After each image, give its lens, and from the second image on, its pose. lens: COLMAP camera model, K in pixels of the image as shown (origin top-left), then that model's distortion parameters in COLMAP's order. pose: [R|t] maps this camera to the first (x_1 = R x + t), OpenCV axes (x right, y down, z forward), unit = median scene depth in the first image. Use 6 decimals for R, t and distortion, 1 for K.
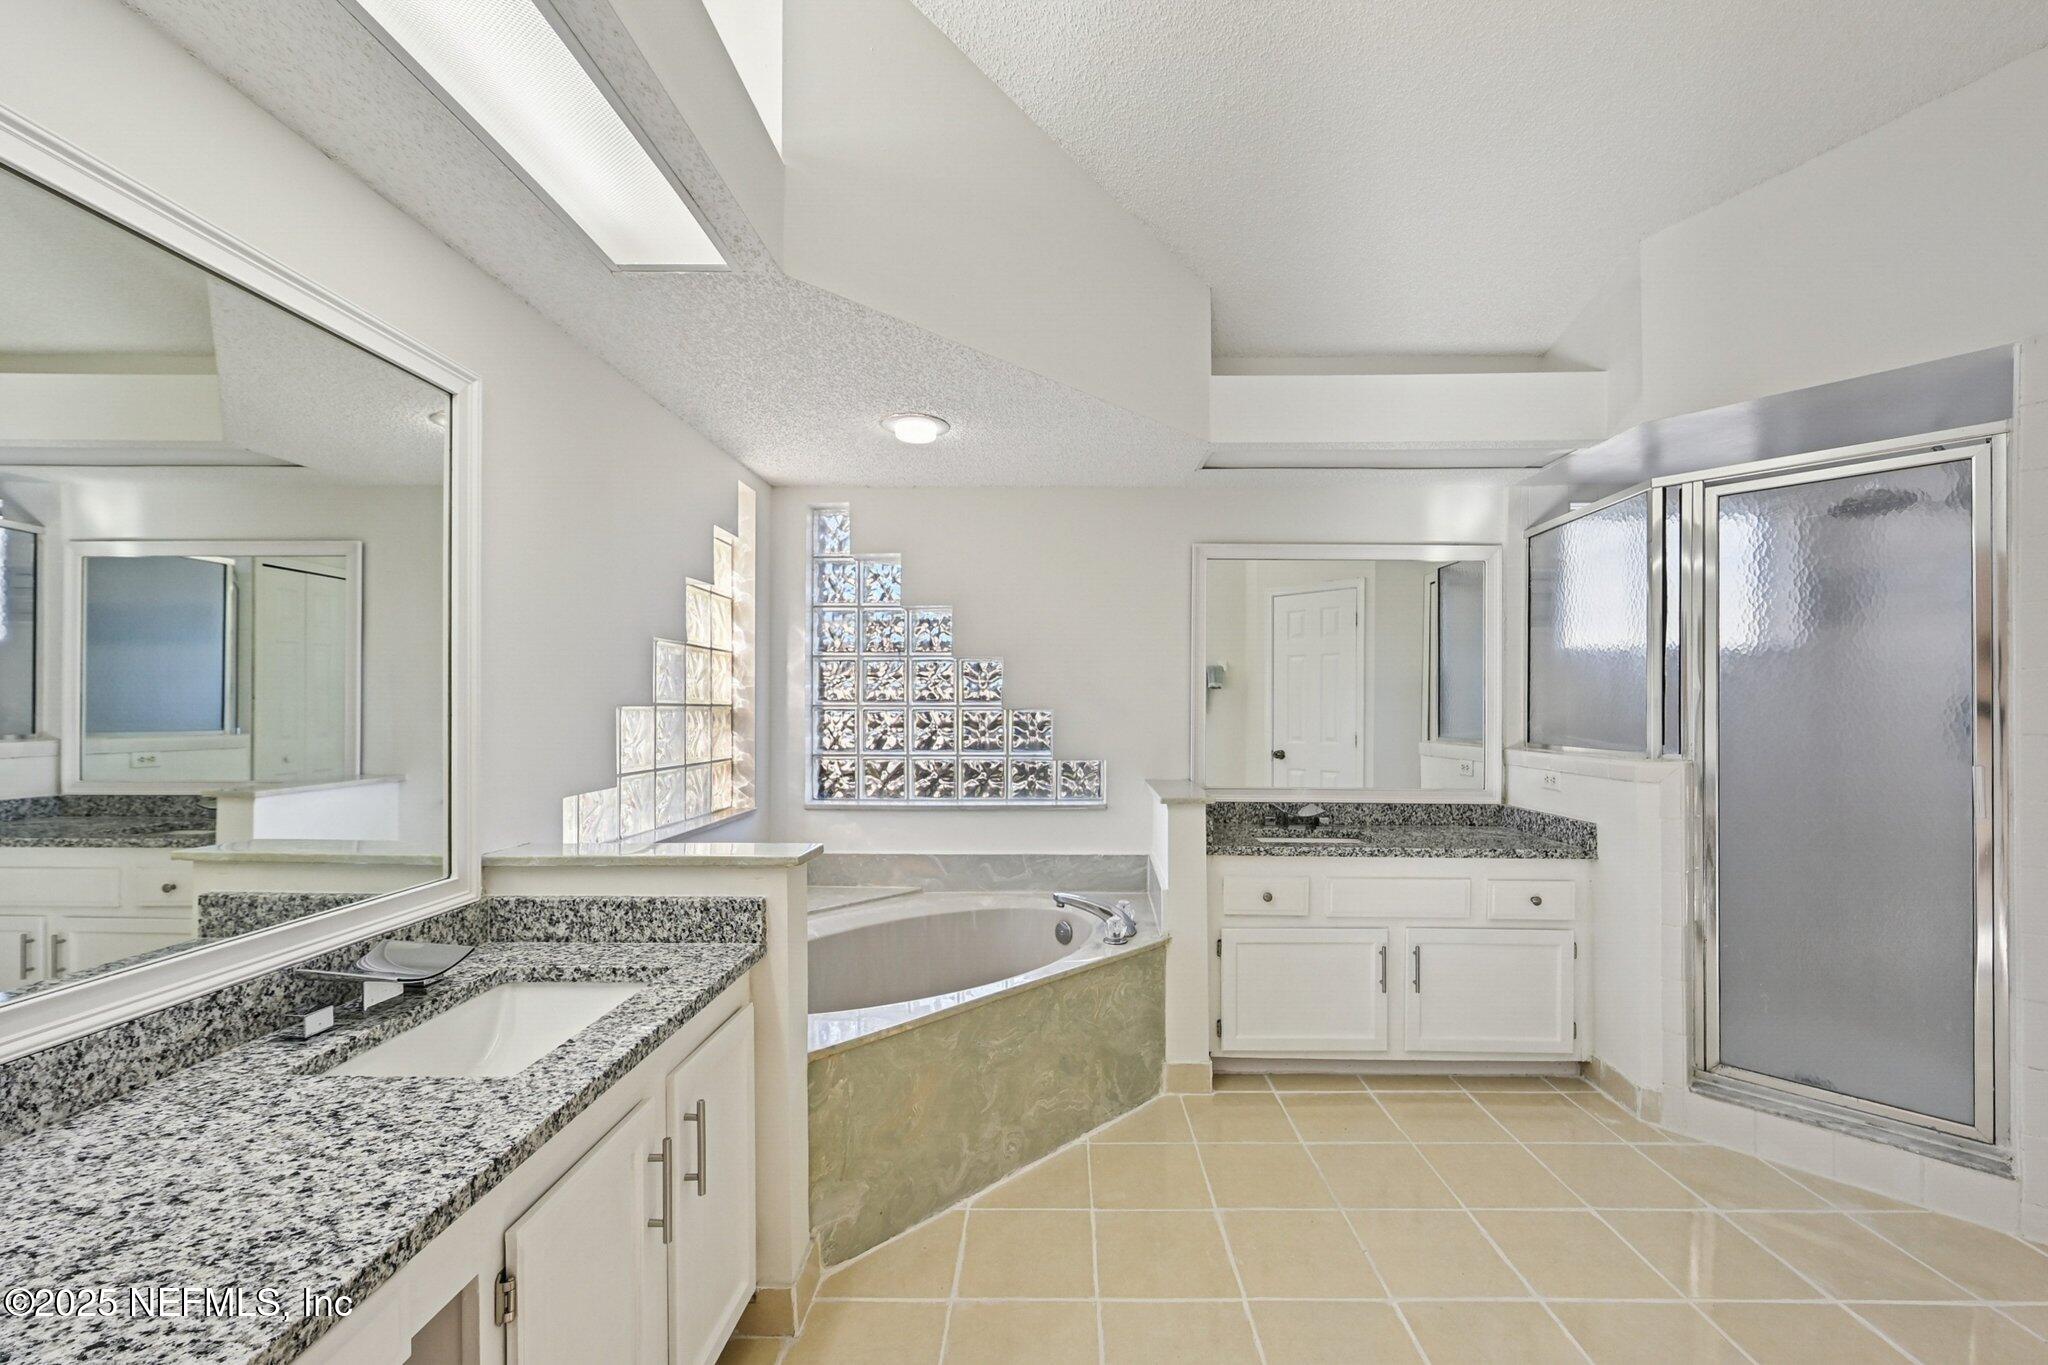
lens RADIAL K [[863.1, 0, 1034.0], [0, 863.1, 703.3], [0, 0, 1]] dist [0.000941, 0.000120]
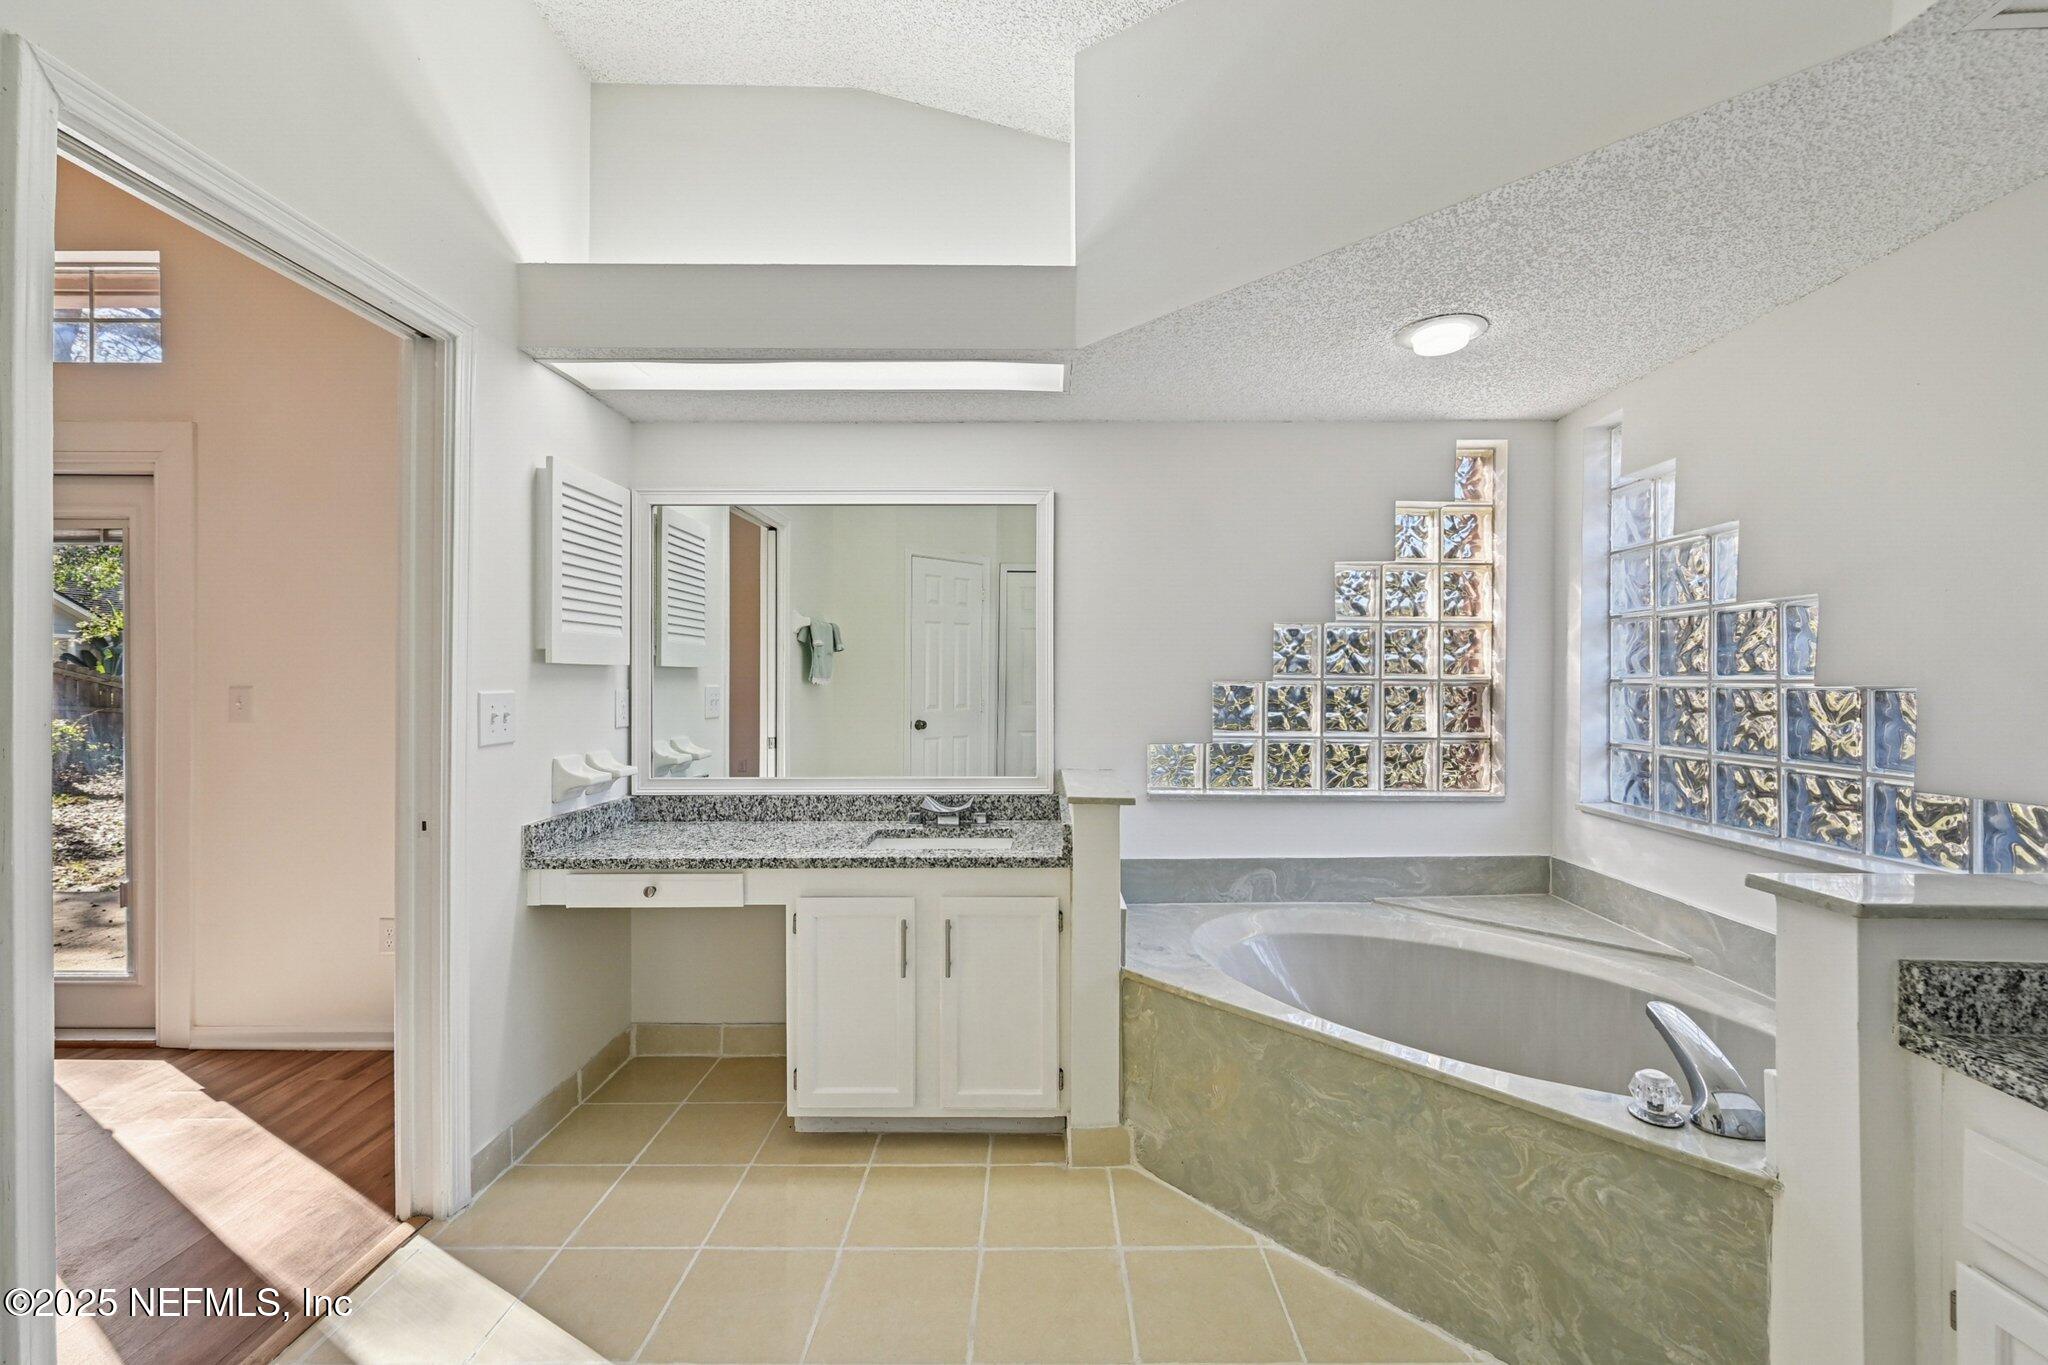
lens RADIAL K [[813.0, 0, 1036.6], [0, 813.0, 674.6], [0, 0, 1]] dist [0.001324, 0.001204]
pose [[-0.006056, -0.008162, -0.999948, 0.683761], [0.000966, 0.999966, -0.008168, 0.003203], [0.999981, -0.001015, -0.006048, 0.691324]]
